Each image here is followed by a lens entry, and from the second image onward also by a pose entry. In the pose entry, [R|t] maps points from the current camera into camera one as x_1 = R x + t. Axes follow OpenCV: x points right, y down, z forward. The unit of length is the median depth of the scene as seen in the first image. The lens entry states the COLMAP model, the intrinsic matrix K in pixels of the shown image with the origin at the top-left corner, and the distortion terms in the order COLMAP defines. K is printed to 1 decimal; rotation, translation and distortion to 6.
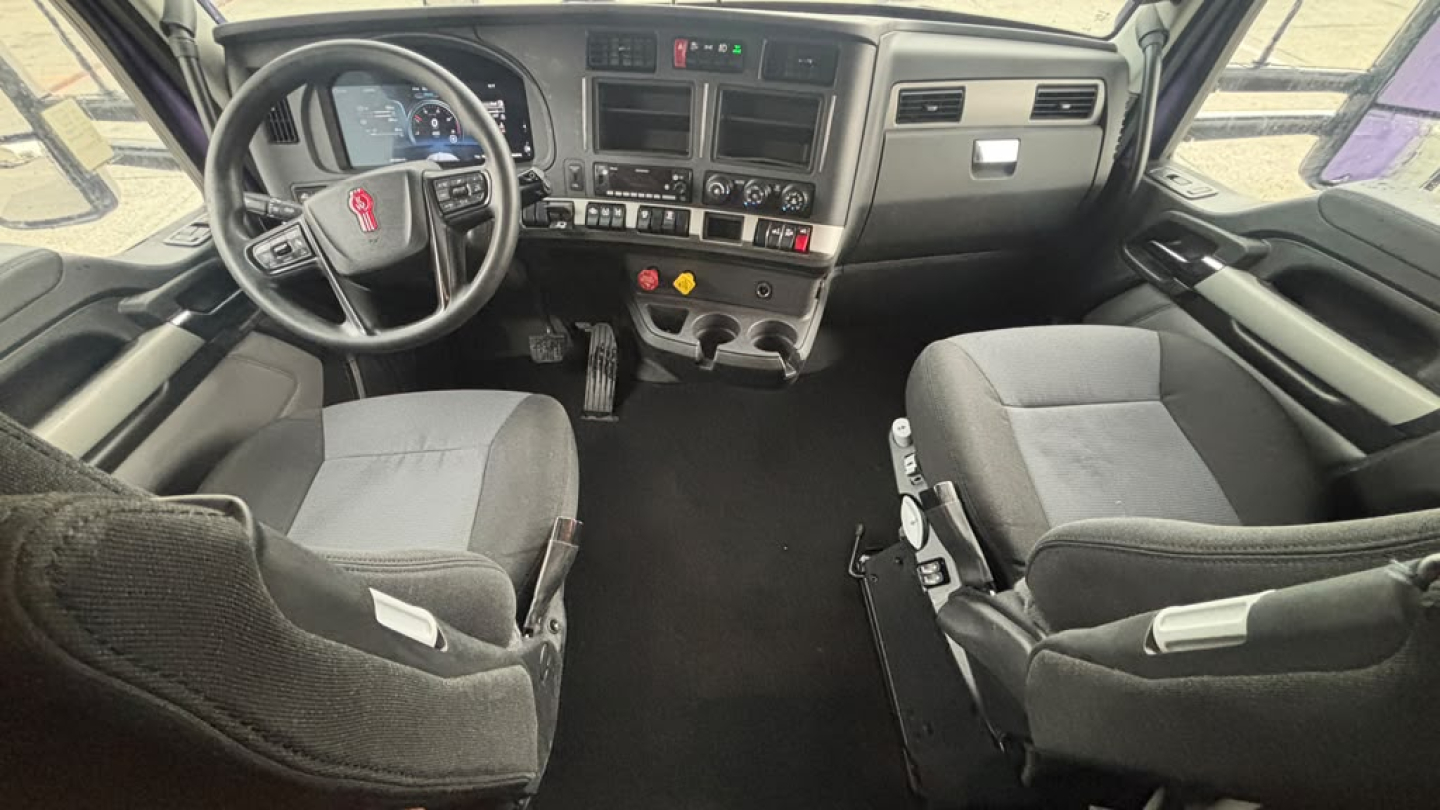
lens RADIAL K [[578.6, 0, 724.8], [0, 578.6, 408.3], [0, 0, 1]] dist [0.001056, 0.000481]
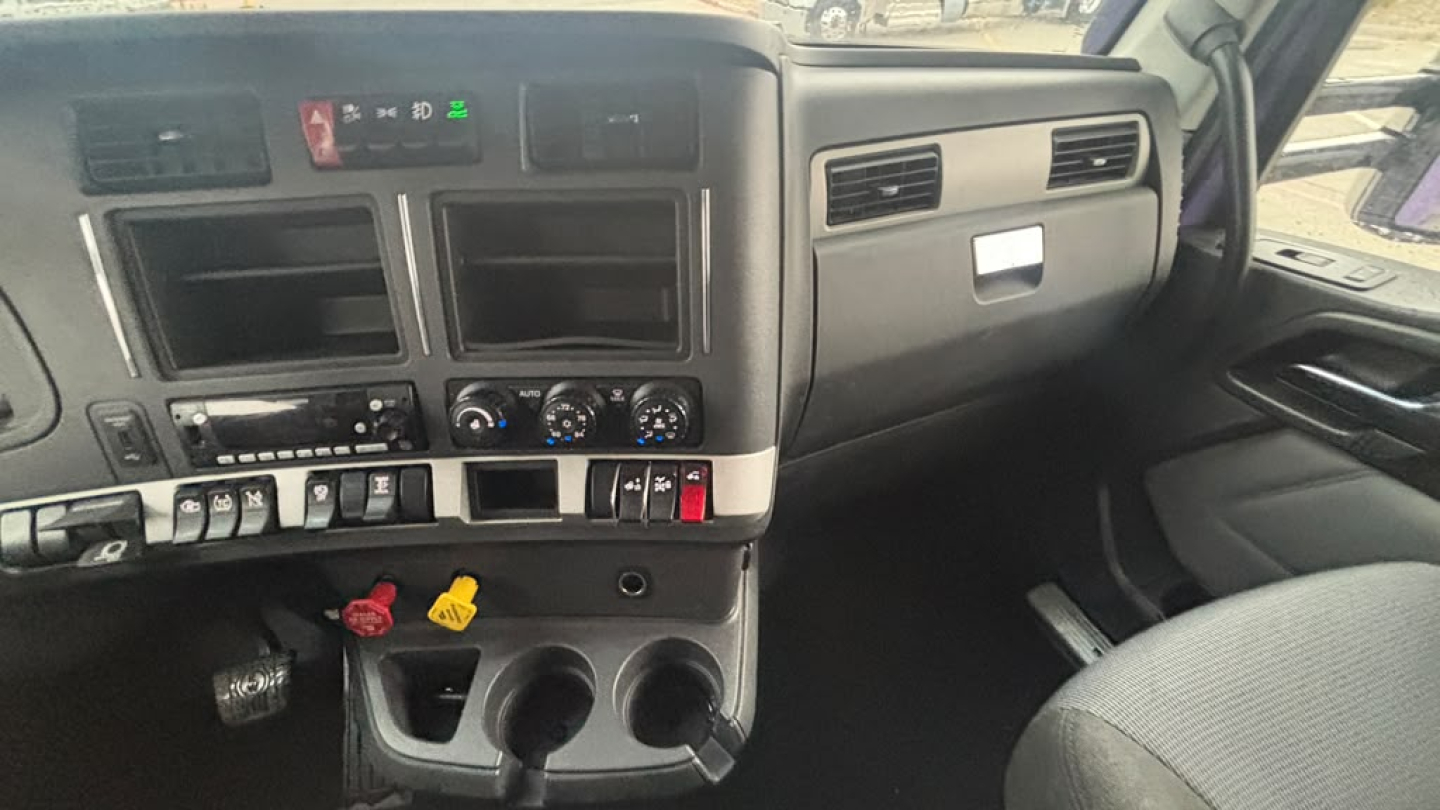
lens RADIAL K [[575.1, 0, 724.2], [0, 575.1, 403.6], [0, 0, 1]] dist [-0.001152, -0.000328]
pose [[0.967920, -0.175906, 0.179410, 0.087360], [0.199940, 0.971675, -0.125984, -0.293601], [-0.152167, 0.157814, 0.975674, 0.543977]]
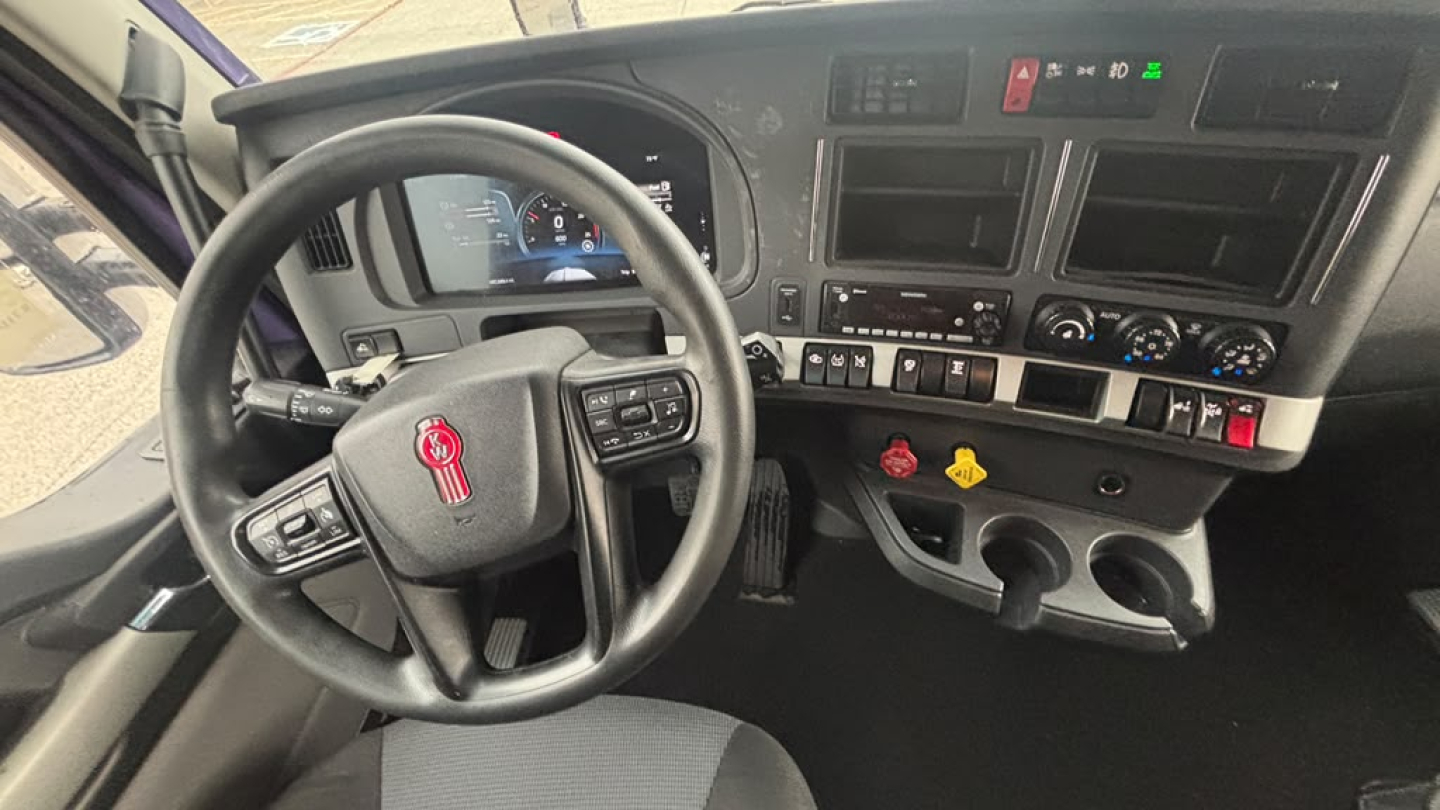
lens RADIAL K [[575.1, 0, 724.2], [0, 575.1, 403.6], [0, 0, 1]] dist [-0.001152, -0.000328]
pose [[0.992974, -0.002677, -0.118299, -0.260079], [0.001757, 0.999967, -0.007879, -0.300991], [0.118316, 0.007616, 0.992947, 0.425684]]
